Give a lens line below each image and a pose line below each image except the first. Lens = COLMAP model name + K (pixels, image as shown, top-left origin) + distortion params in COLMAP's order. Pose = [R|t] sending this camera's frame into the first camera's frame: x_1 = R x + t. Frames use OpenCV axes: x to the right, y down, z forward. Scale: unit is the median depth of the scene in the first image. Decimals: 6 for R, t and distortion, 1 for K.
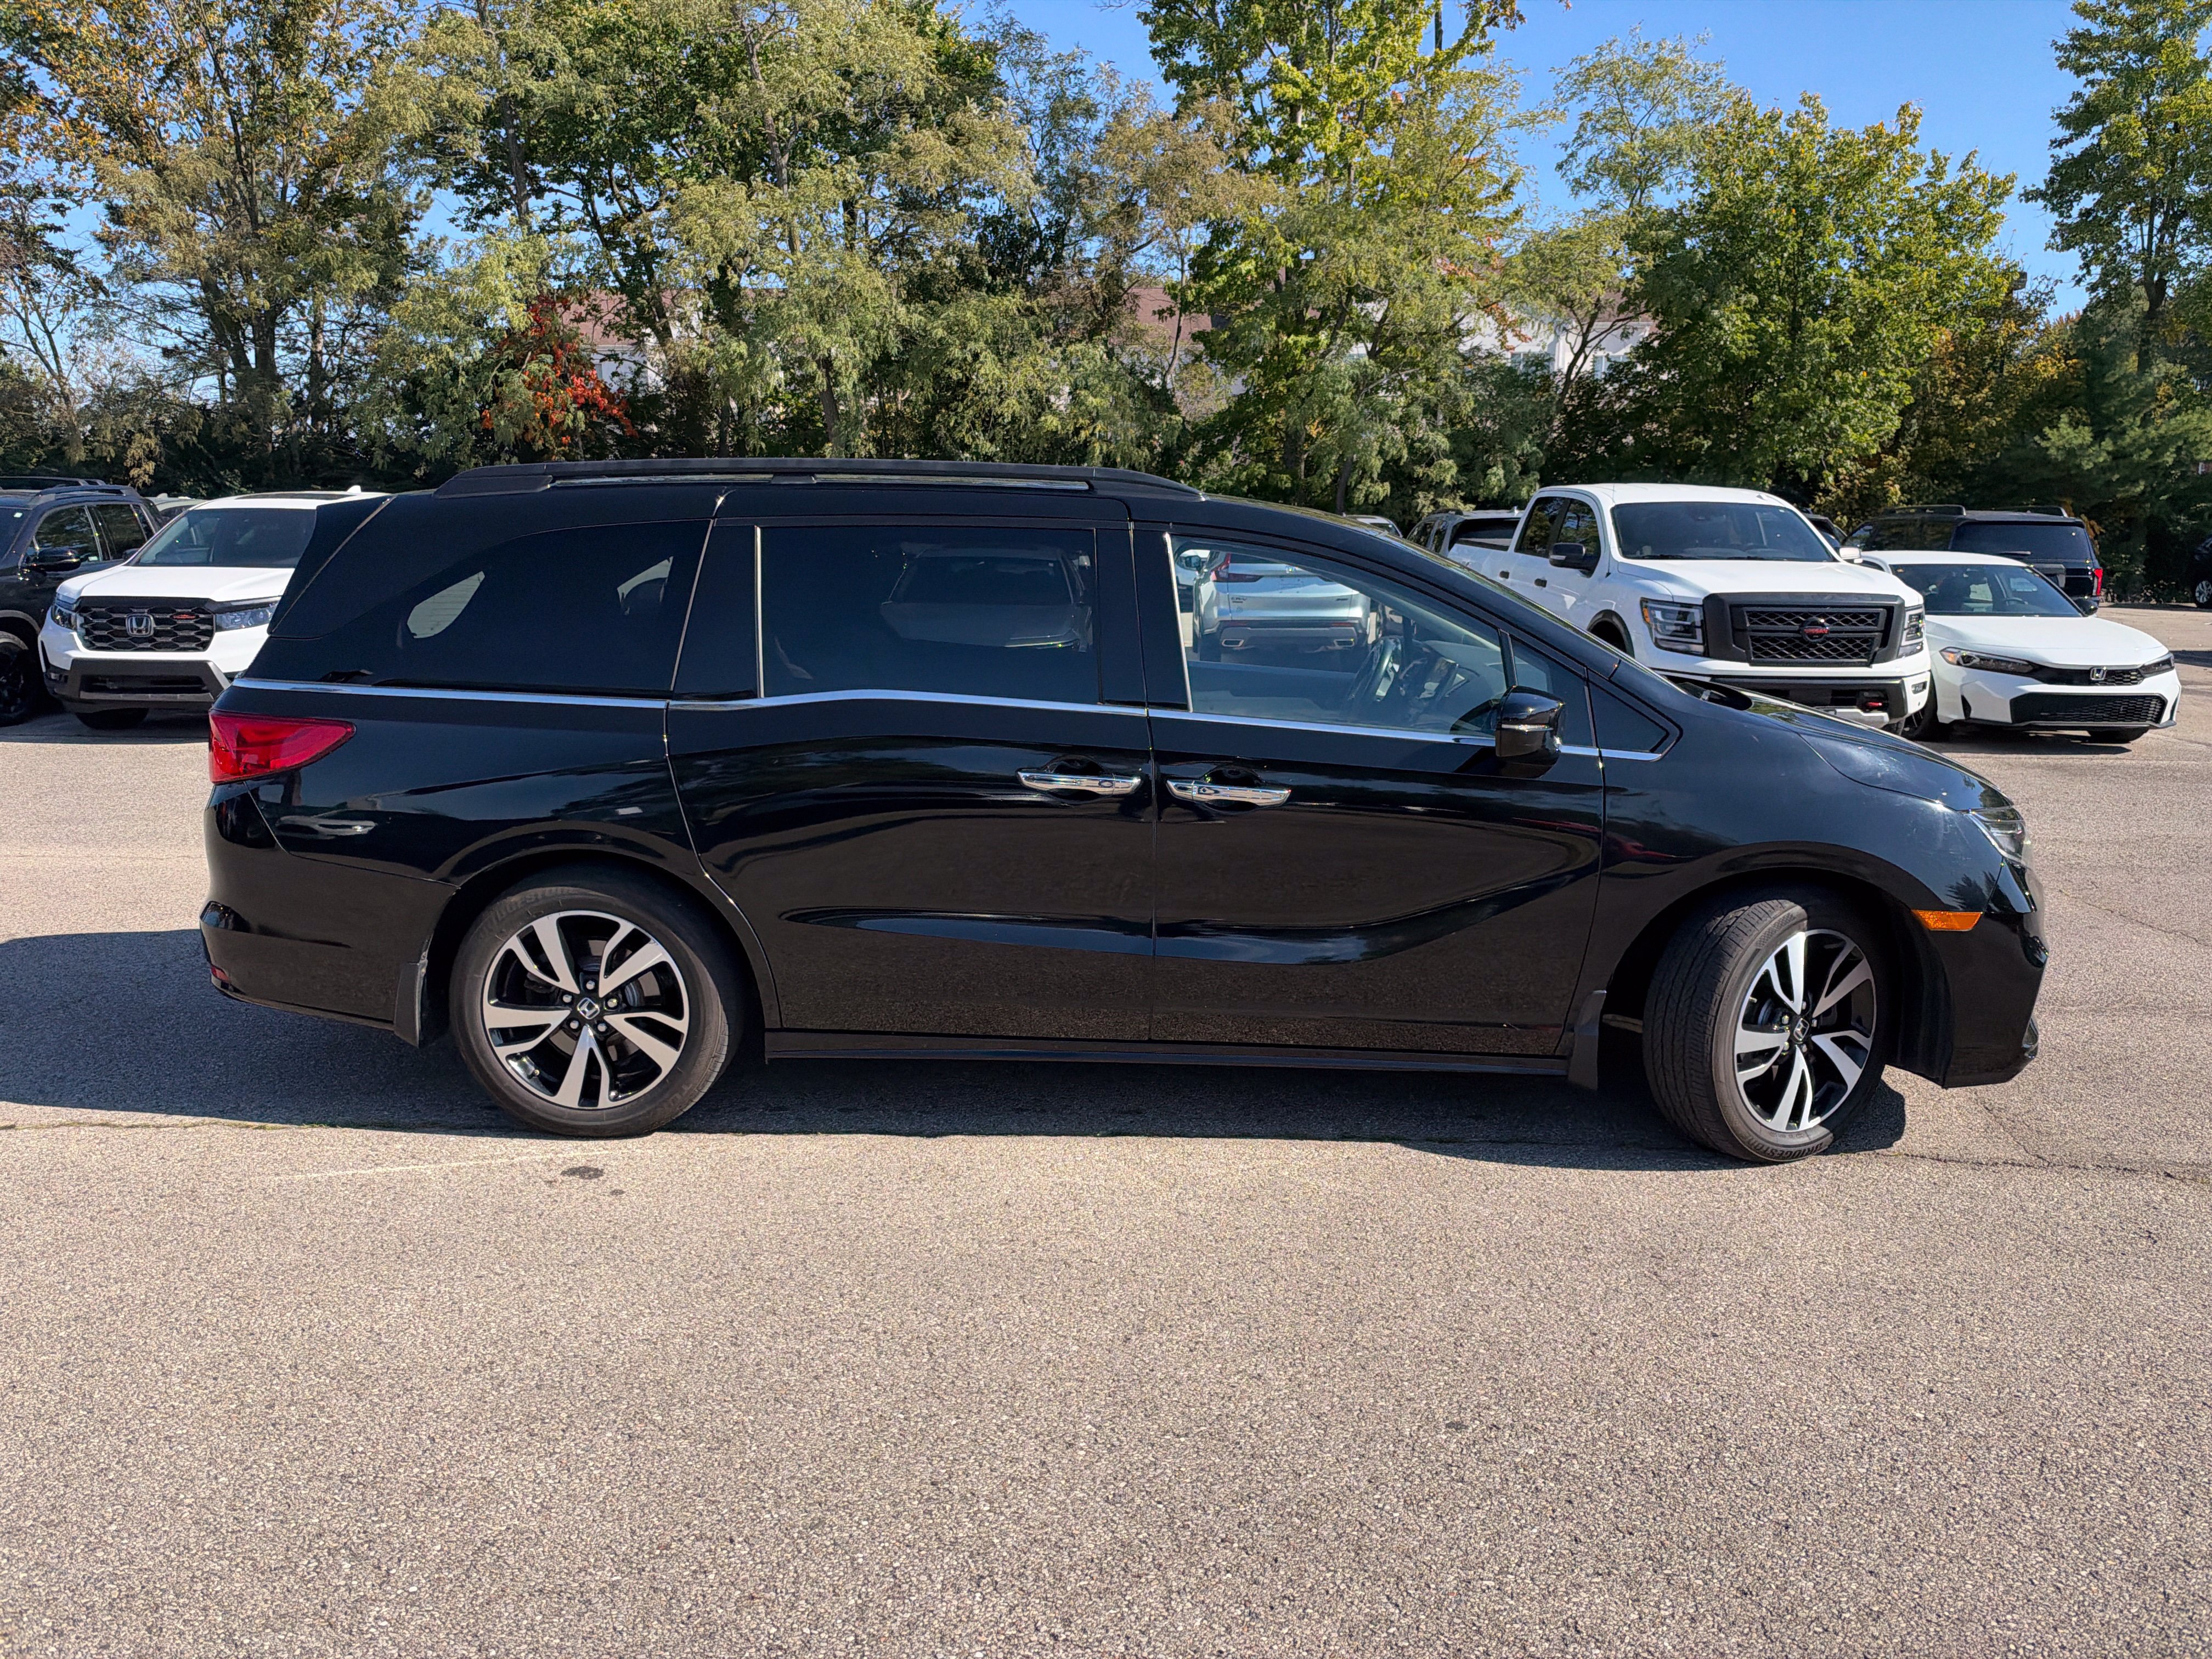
lens RADIAL K [[1629.6, 0, 1121.7], [0, 1629.6, 829.1], [0, 0, 1]] dist [0.021854, -0.043491]
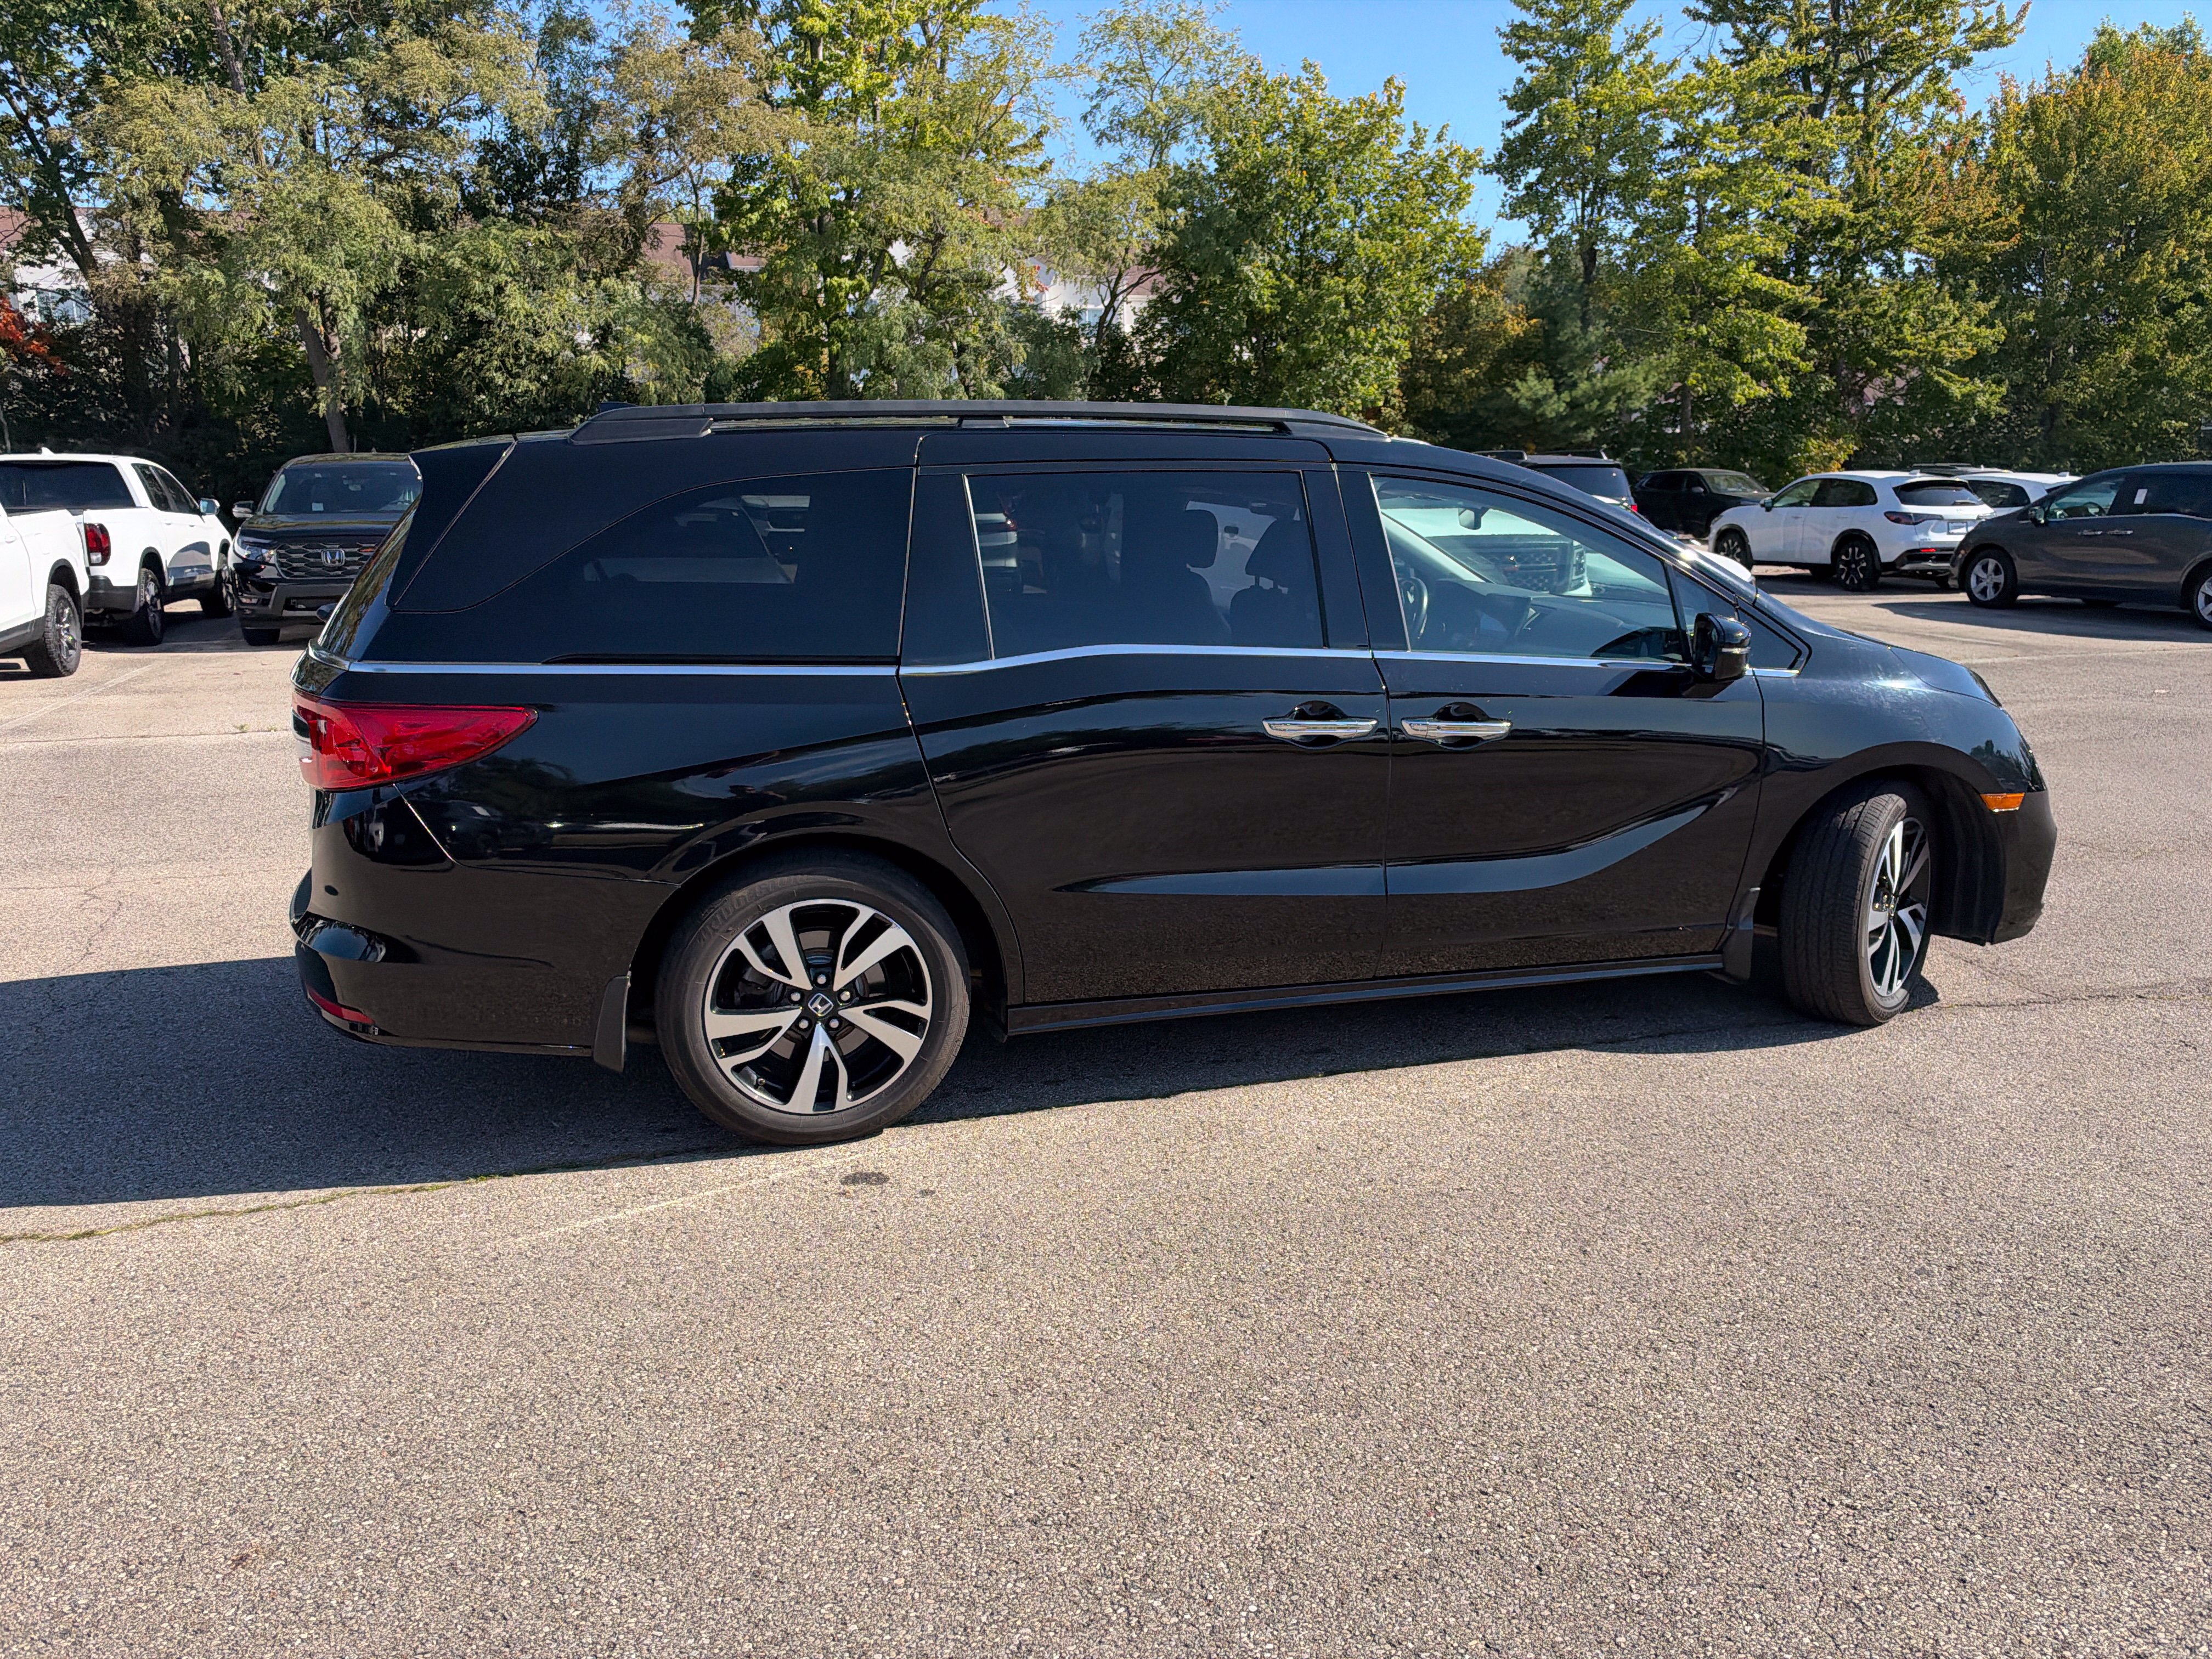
lens RADIAL K [[1634.4, 0, 1116.0], [0, 1634.4, 837.5], [0, 0, 1]] dist [0.010967, -0.026823]
pose [[0.948412, -0.078171, 0.307252, -0.154033], [0.067610, 0.996702, 0.044886, -0.004800], [-0.309748, -0.021798, 0.950569, 0.026903]]
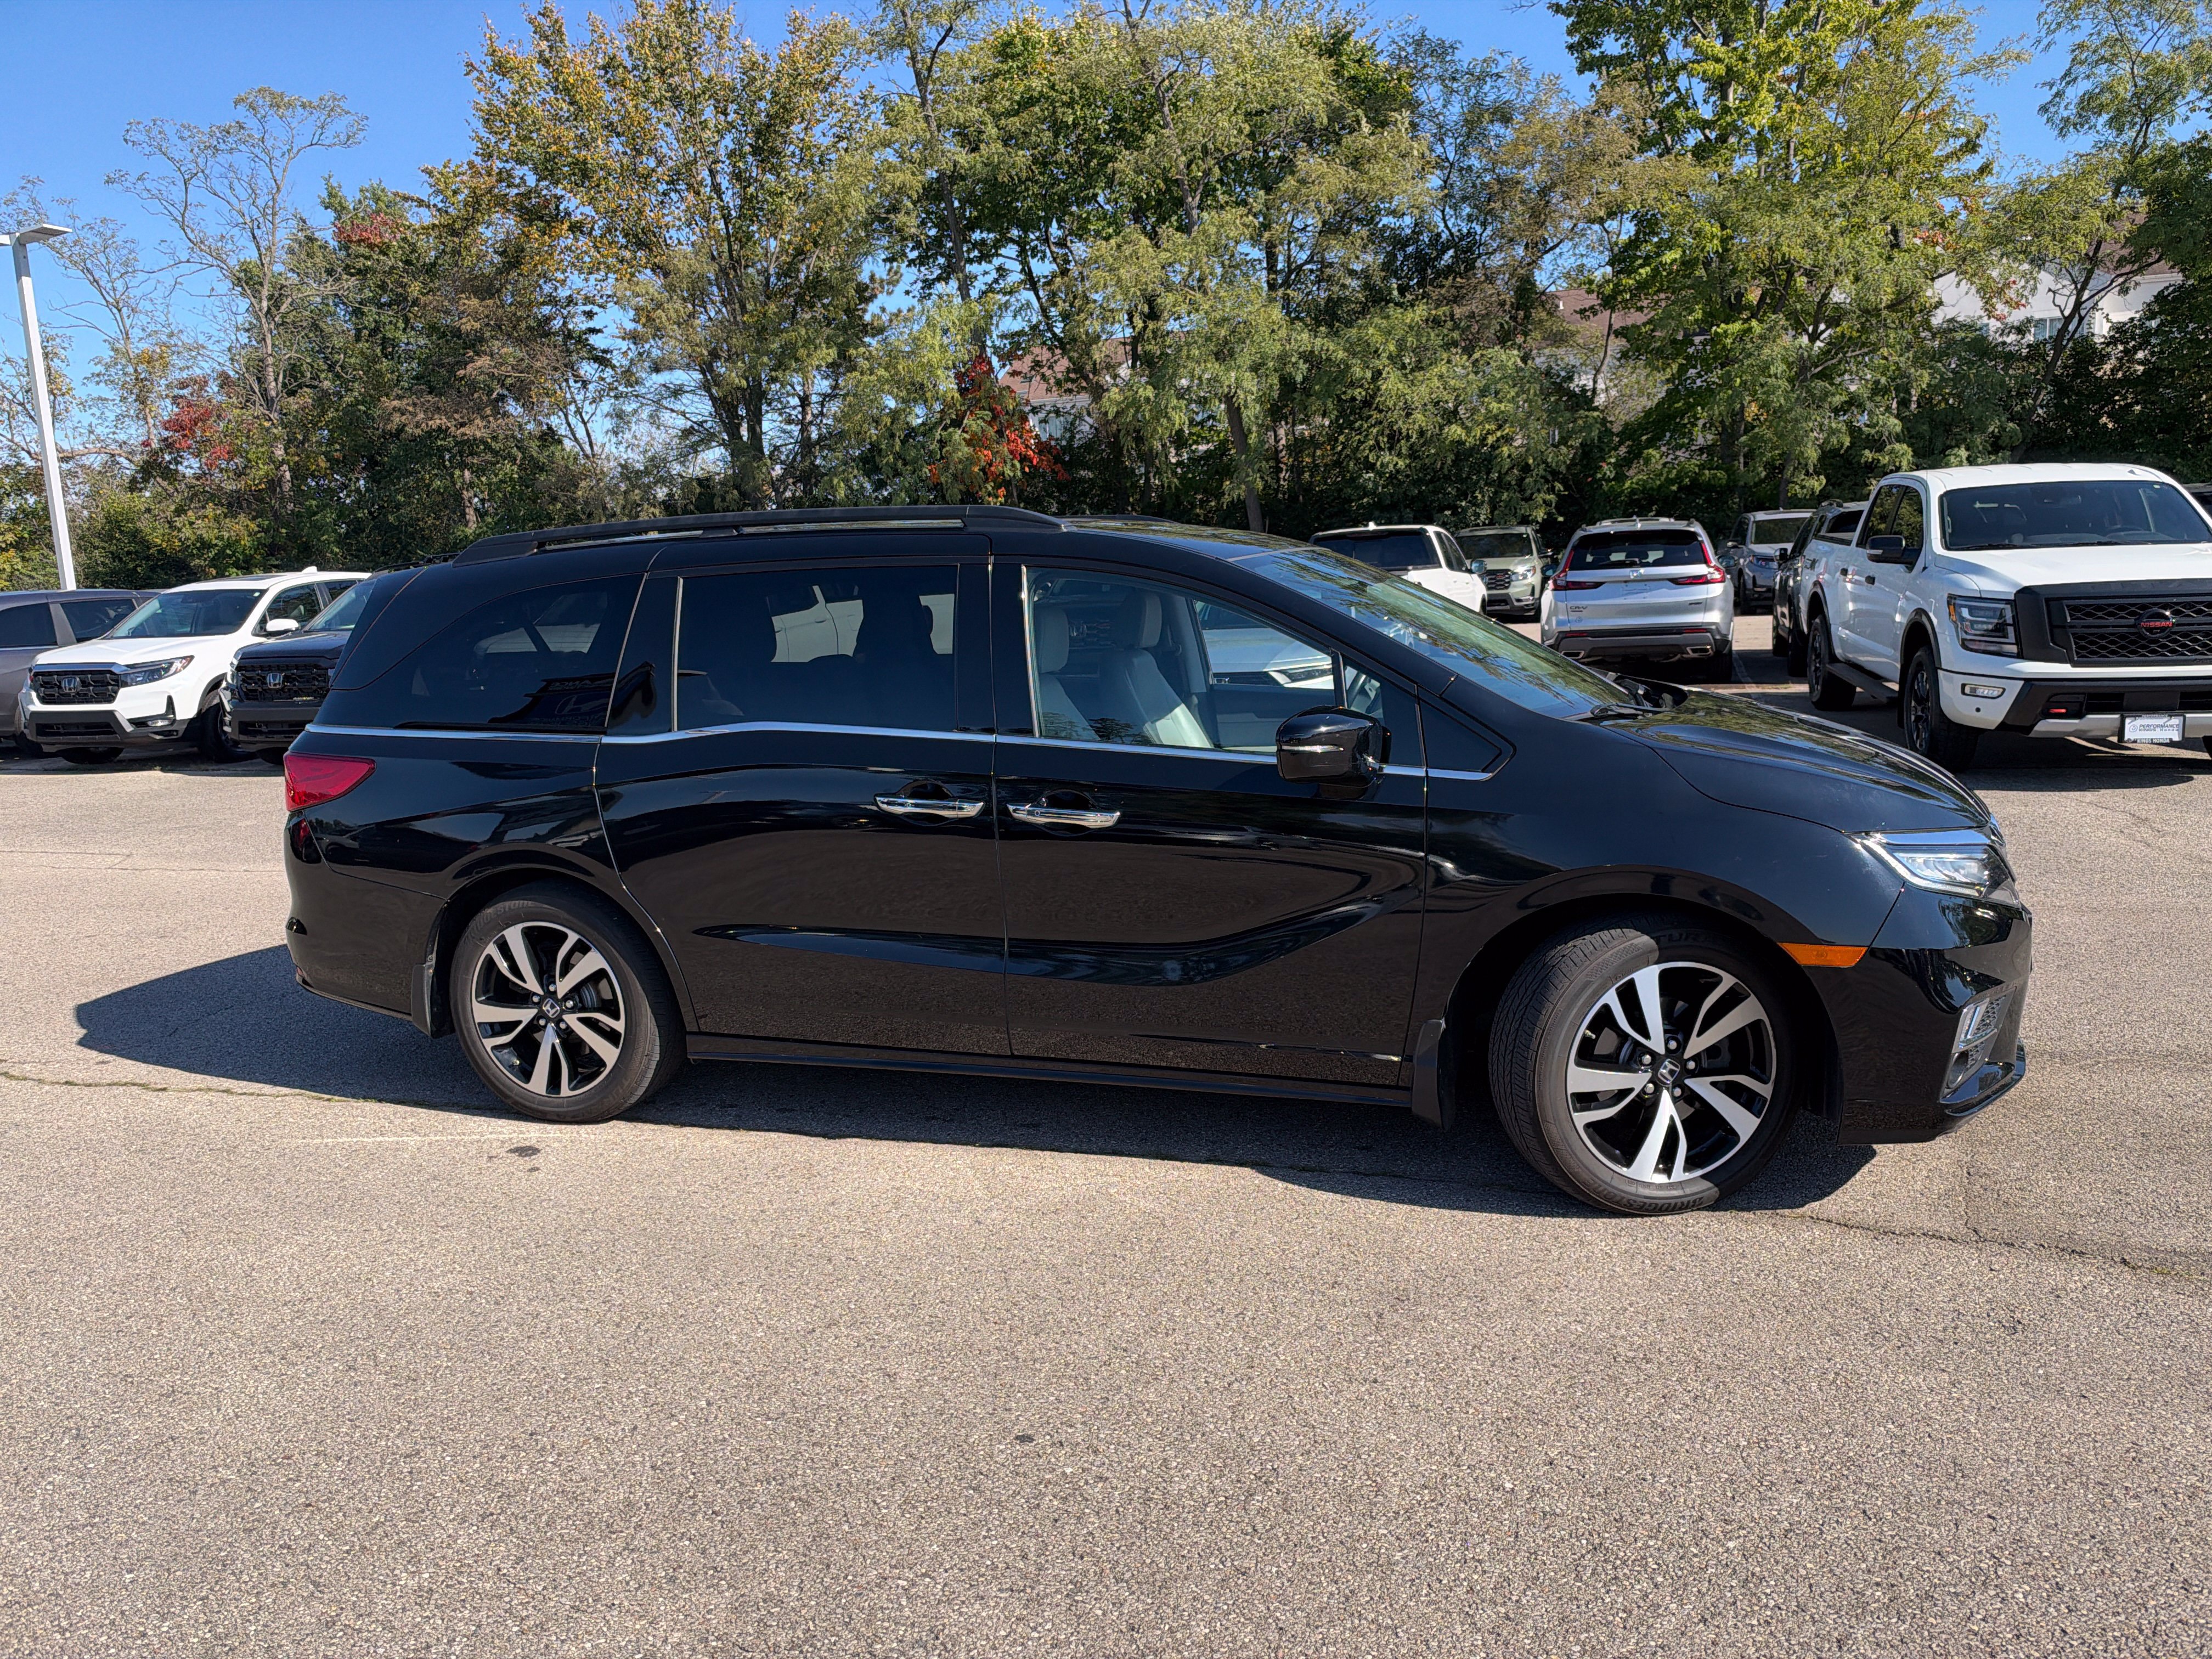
lens RADIAL K [[1634.4, 0, 1116.0], [0, 1634.4, 837.5], [0, 0, 1]] dist [0.010967, -0.026823]
pose [[0.953990, -0.000363, -0.299839, 0.135398], [-0.002293, 0.999961, -0.008504, -0.000020], [0.299831, 0.008800, 0.953952, 0.010465]]
